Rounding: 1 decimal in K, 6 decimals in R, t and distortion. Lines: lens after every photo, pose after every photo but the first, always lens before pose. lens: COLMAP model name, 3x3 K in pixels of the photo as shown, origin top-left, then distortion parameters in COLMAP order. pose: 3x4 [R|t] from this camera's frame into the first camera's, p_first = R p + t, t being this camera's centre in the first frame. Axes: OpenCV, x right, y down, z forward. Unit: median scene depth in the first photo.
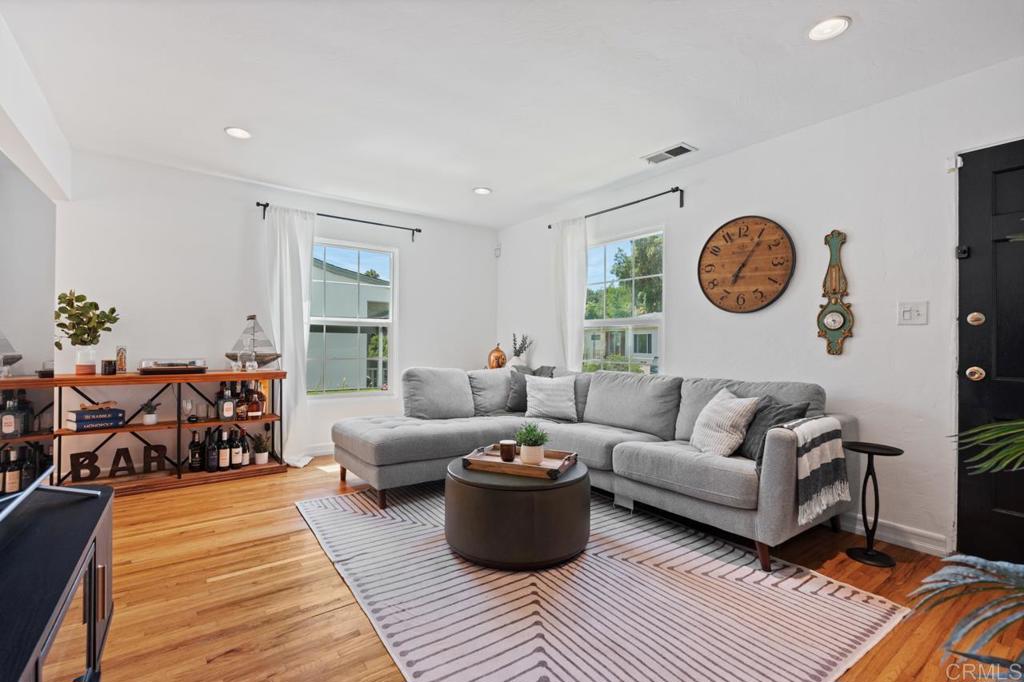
lens RADIAL K [[466.1, 0, 512.0], [0, 466.1, 341.0], [0, 0, 1]] dist [-0.006314, 0.000260]
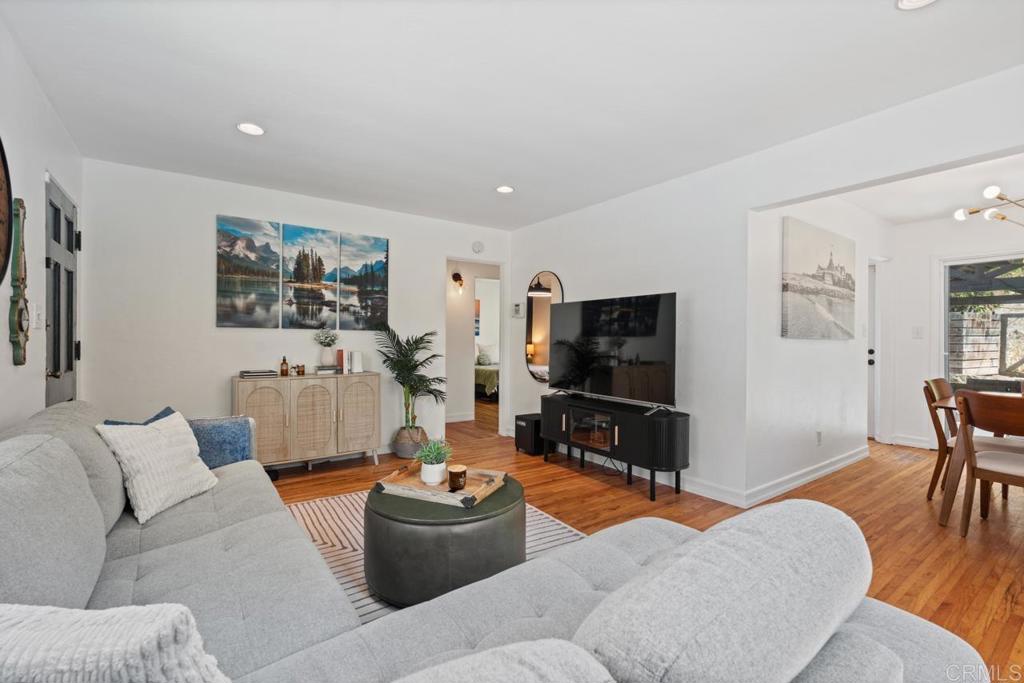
lens RADIAL K [[454.9, 0, 510.0], [0, 454.9, 343.2], [0, 0, 1]] dist [-0.006258, -0.000278]
pose [[-0.999658, -0.016547, 0.020237, -0.097225], [-0.016458, 0.999854, 0.004552, -0.019250], [-0.020309, 0.004217, -0.999785, 1.482263]]
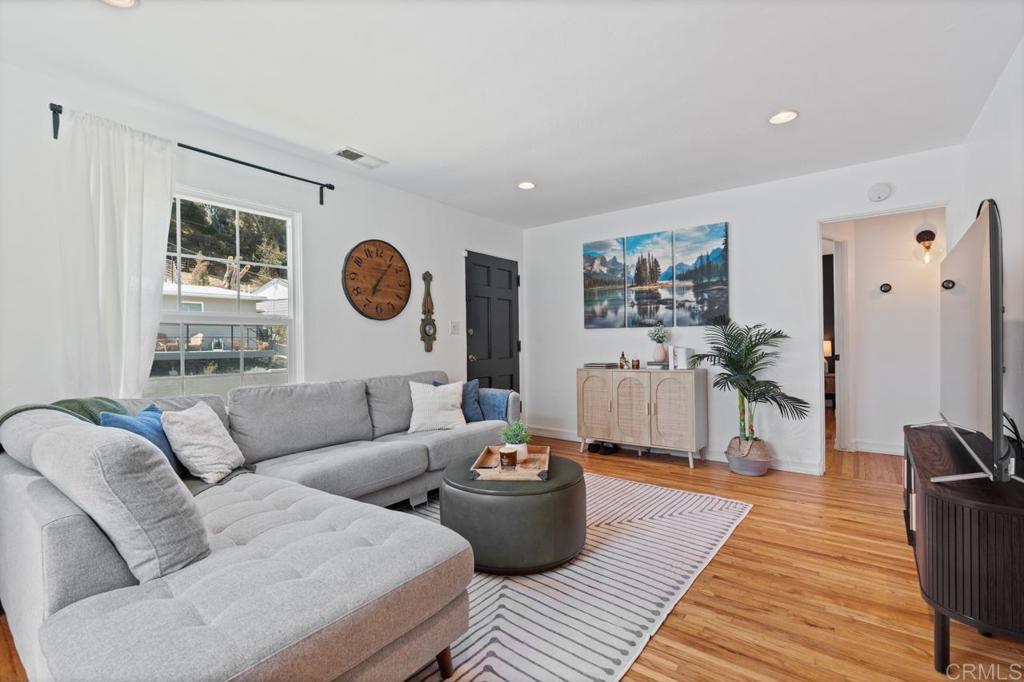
lens RADIAL K [[454.4, 0, 512.0], [0, 454.4, 341.0], [0, 0, 1]] dist [-0.005400, -0.000071]
pose [[-0.282193, -0.002118, 0.959355, -0.726825], [0.005591, 0.999977, 0.003853, -0.008814], [-0.959341, 0.006451, -0.282175, 1.003286]]
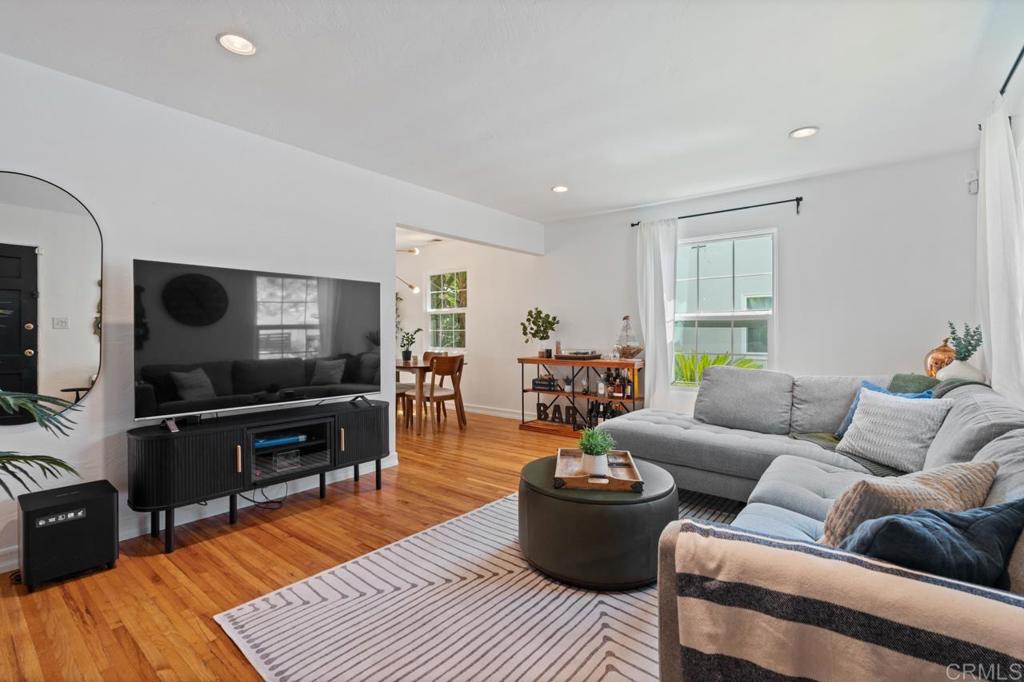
lens RADIAL K [[459.4, 0, 511.5], [0, 459.4, 331.3], [0, 0, 1]] dist [-0.002498, -0.000220]
pose [[0.252164, -0.011978, -0.967610, 0.678149], [0.010571, 0.999898, -0.009623, -0.006669], [0.967627, -0.007802, 0.252265, 0.478109]]
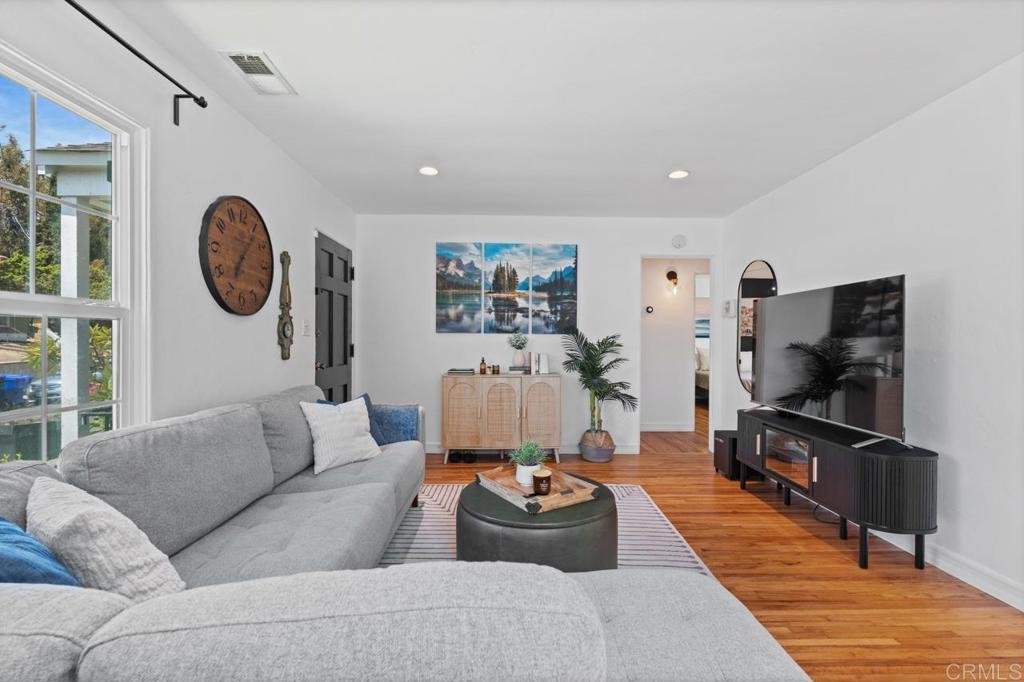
lens RADIAL K [[454.4, 0, 512.0], [0, 454.4, 341.0], [0, 0, 1]] dist [-0.005400, -0.000071]
pose [[-0.815874, -0.013454, 0.578074, -0.359096], [-0.014696, 0.999889, 0.002529, -0.023846], [-0.578043, -0.006432, -0.815981, 1.377826]]
